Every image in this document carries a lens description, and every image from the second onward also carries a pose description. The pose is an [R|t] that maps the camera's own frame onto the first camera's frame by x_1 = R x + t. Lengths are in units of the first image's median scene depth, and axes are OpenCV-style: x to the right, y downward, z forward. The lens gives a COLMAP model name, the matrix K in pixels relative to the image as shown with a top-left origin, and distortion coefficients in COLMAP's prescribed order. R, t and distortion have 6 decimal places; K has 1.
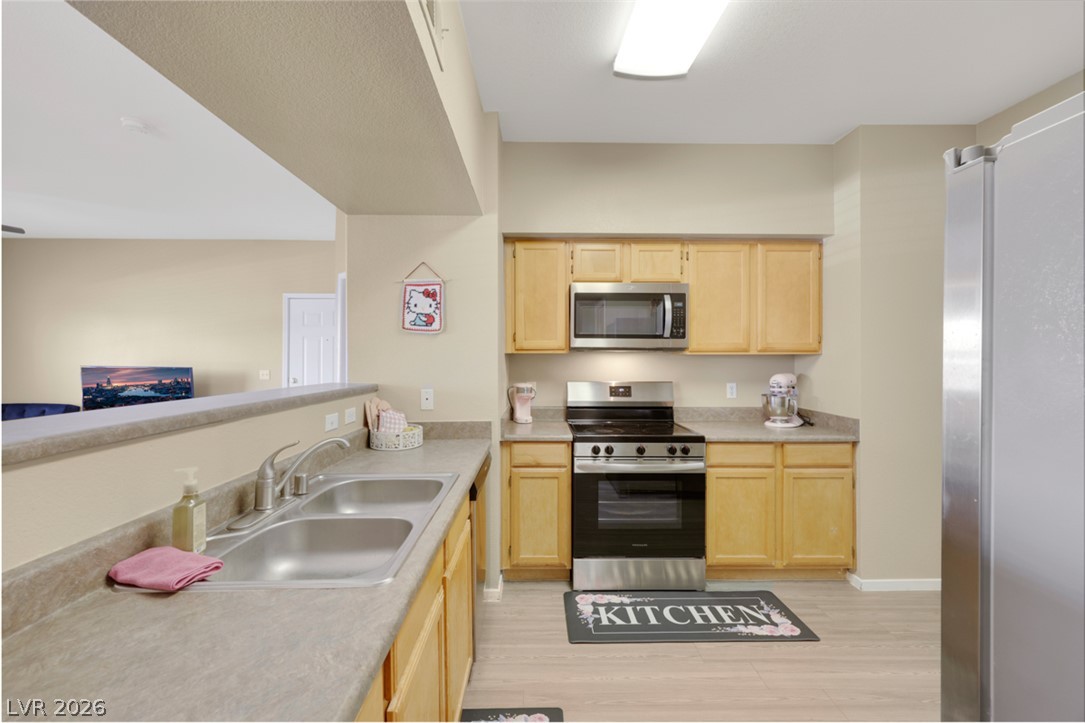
lens RADIAL K [[433.0, 0, 538.5], [0, 433.0, 357.7], [0, 0, 1]] dist [-0.000448, -0.000027]
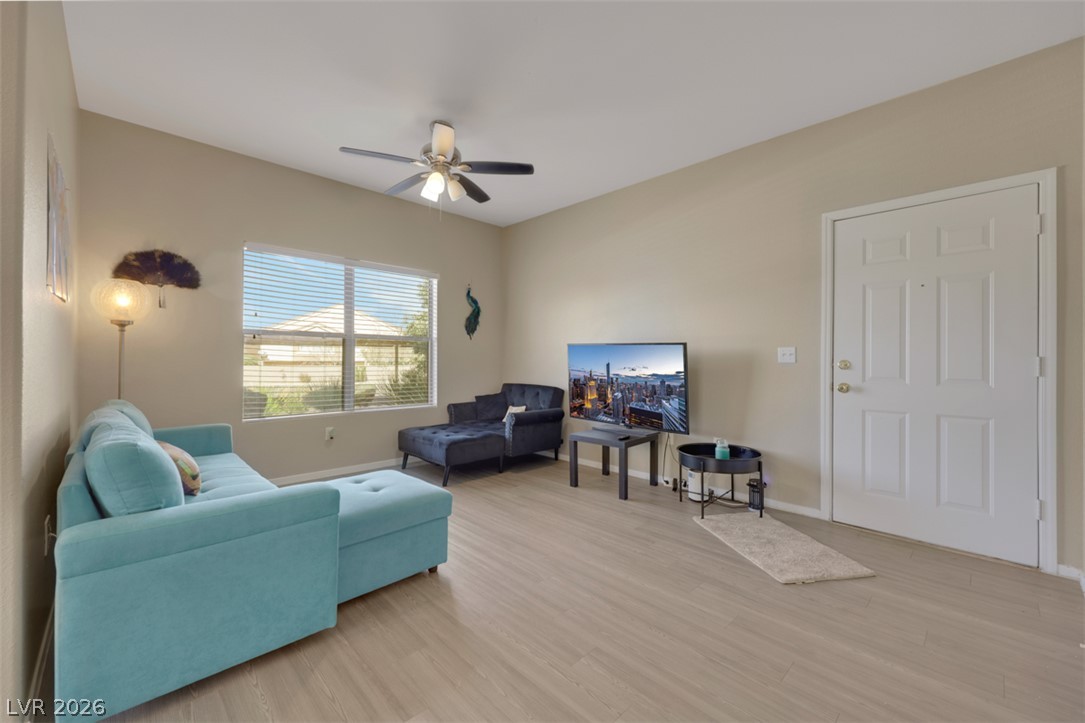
lens RADIAL K [[438.4, 0, 539.7], [0, 438.4, 356.4], [0, 0, 1]] dist [-0.000446, -0.000125]
pose [[0.697552, 0.000098, -0.716534, -0.908996], [-0.006353, 0.999962, -0.006048, 0.098994], [0.716506, 0.008771, 0.697526, 0.683080]]
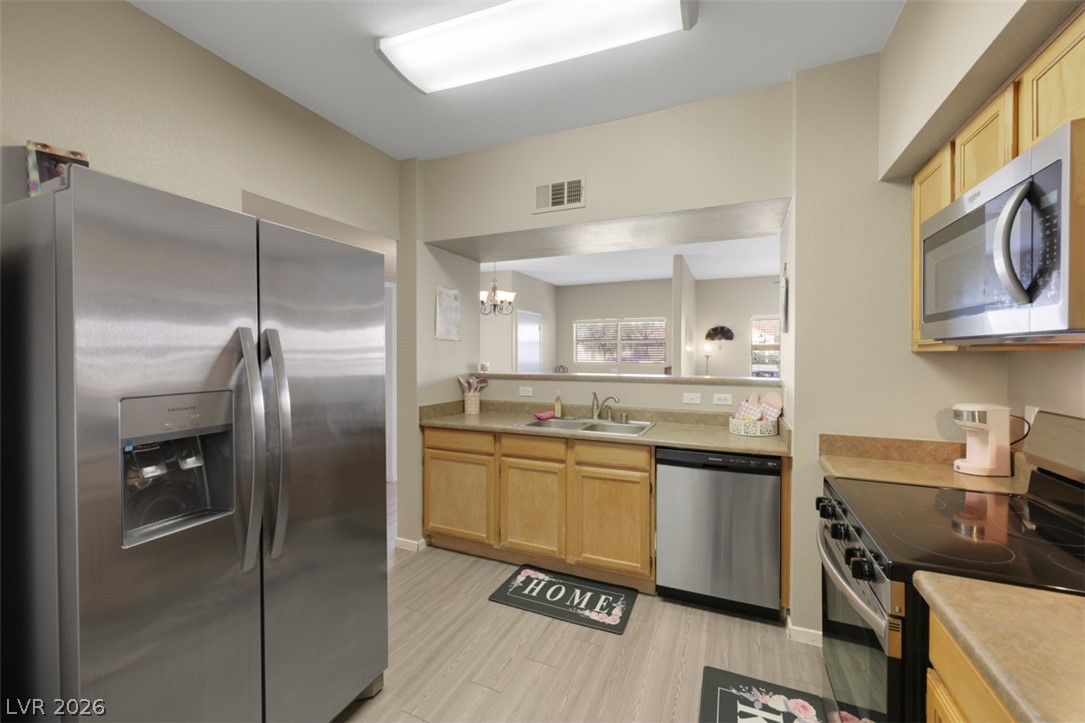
lens RADIAL K [[433.0, 0, 538.5], [0, 433.0, 357.7], [0, 0, 1]] dist [-0.000448, -0.000027]
pose [[-0.414673, 0.005988, -0.909951, 0.891163], [-0.002711, 0.999966, 0.007816, -0.003693], [0.909966, 0.005708, -0.414643, 0.892640]]
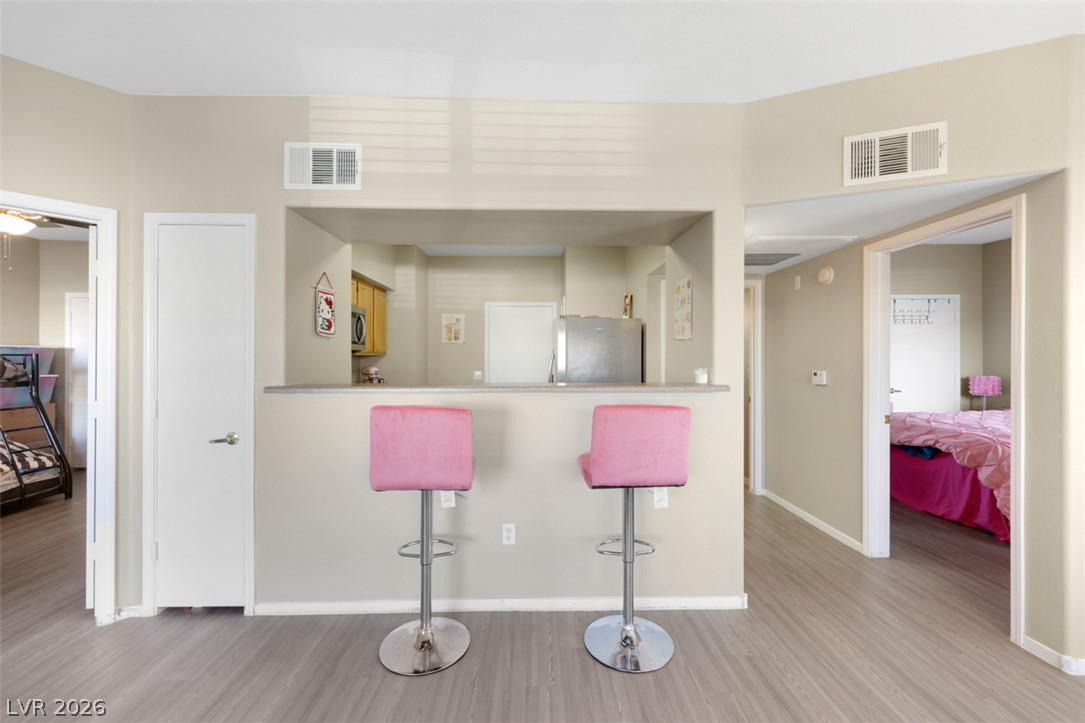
lens RADIAL K [[438.4, 0, 539.7], [0, 438.4, 356.4], [0, 0, 1]] dist [-0.000446, -0.000125]
pose [[-0.017357, -0.002887, 0.999845, -1.414253], [0.002838, 0.999992, 0.002936, -0.005711], [-0.999845, 0.002889, -0.017348, 0.463852]]
